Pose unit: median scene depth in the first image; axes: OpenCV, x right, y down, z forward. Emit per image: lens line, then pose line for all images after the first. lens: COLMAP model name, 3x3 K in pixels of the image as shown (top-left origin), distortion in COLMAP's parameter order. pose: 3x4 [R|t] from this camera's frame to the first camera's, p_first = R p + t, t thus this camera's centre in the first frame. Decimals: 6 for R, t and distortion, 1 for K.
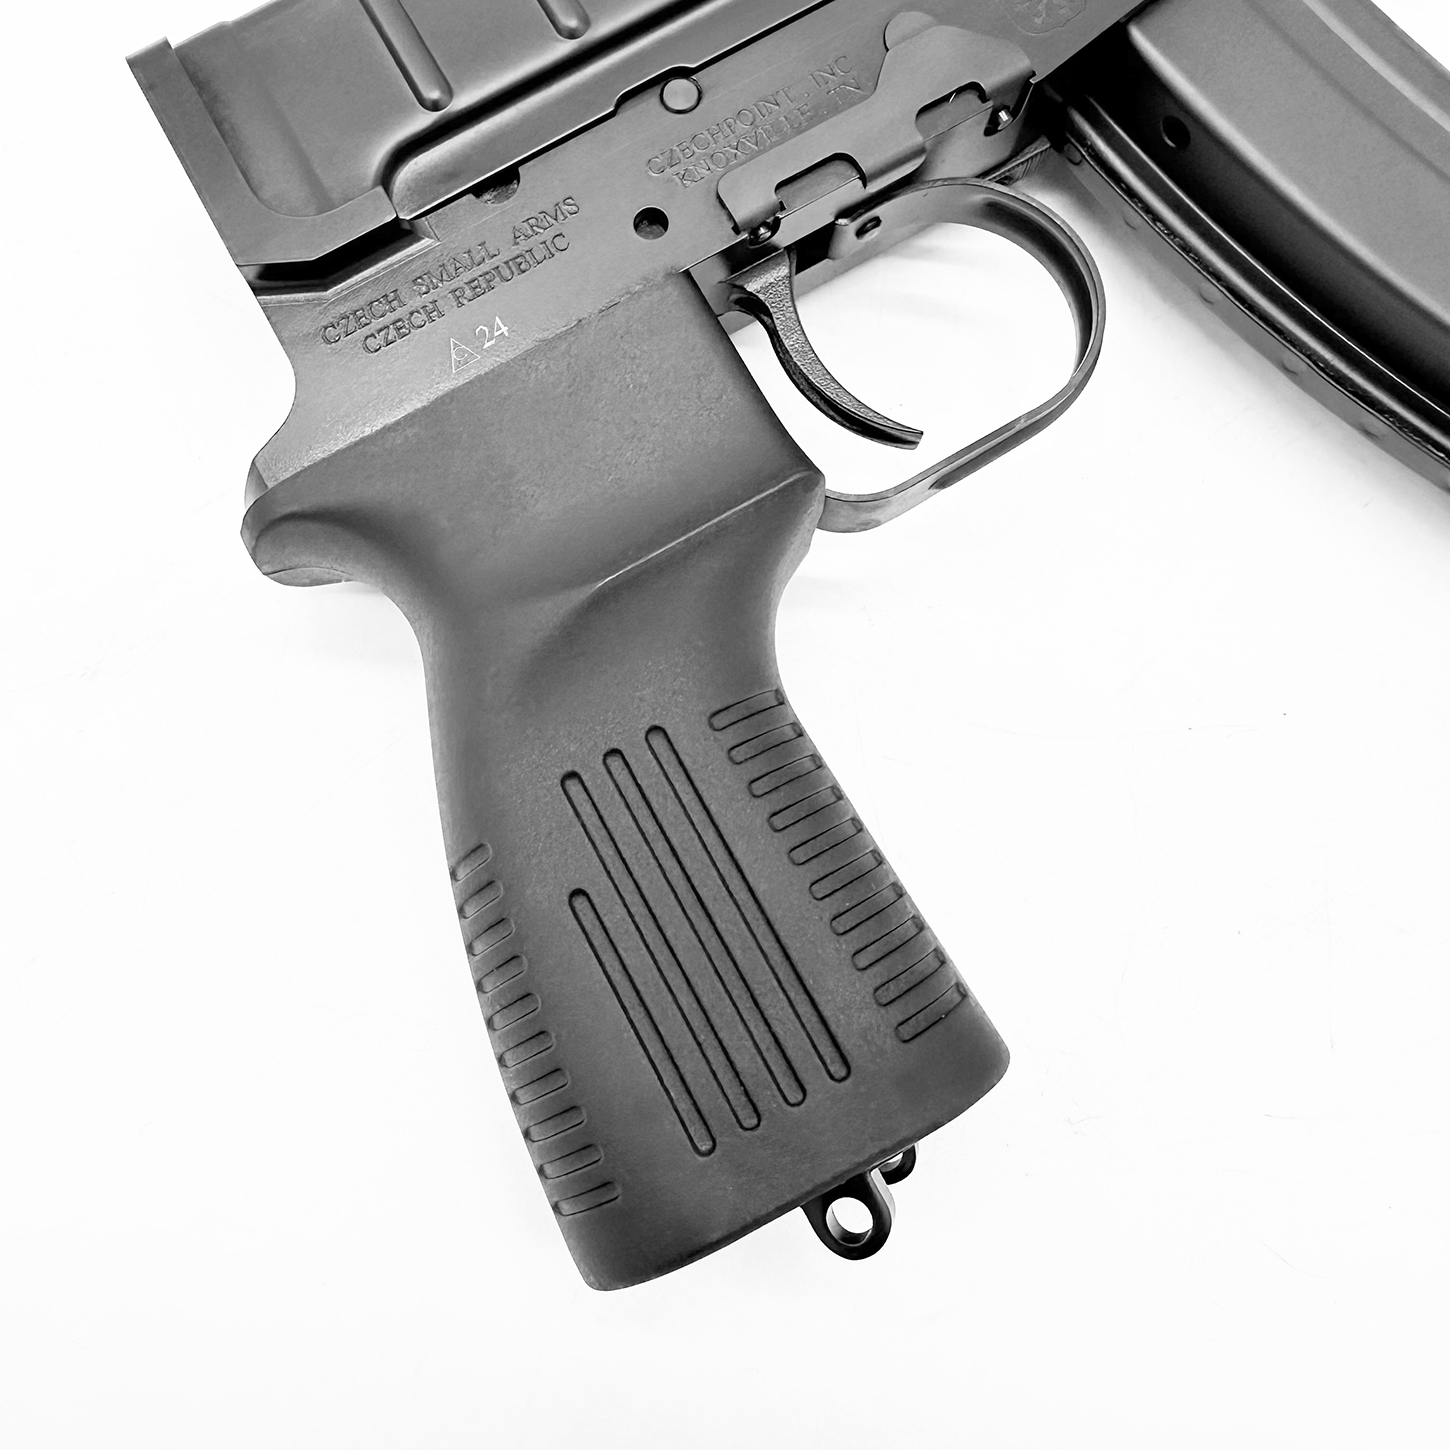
lens RADIAL K [[1421.8, 0, 728.3], [0, 1421.8, 725.0], [0, 0, 1]] dist [-0.026896, 0.000000]
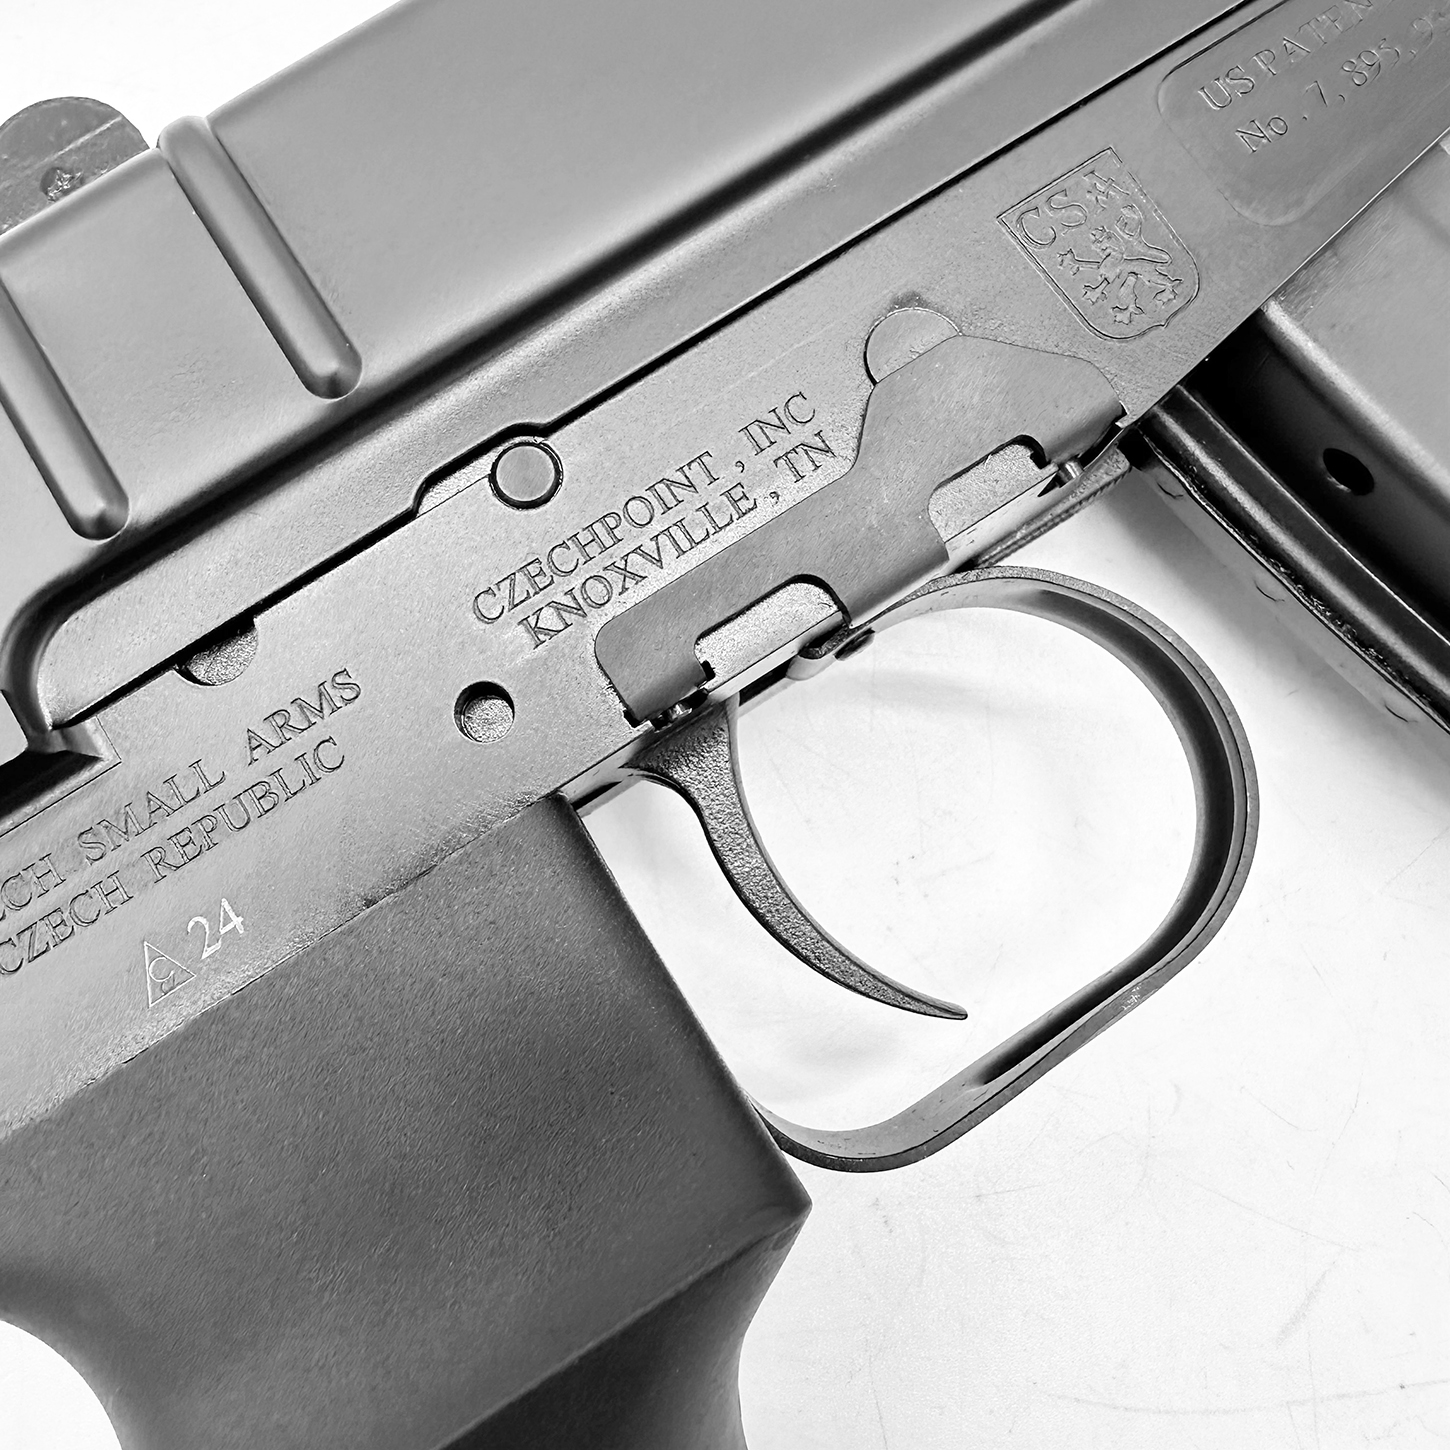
lens RADIAL K [[1421.8, 0, 721.6], [0, 1421.8, 724.7], [0, 0, 1]] dist [-0.026896, 0.000000]
pose [[0.998258, -0.057157, 0.014662, 0.033349], [0.057269, 0.998332, -0.007318, -0.333524], [-0.014219, 0.008145, 0.999866, 0.410622]]
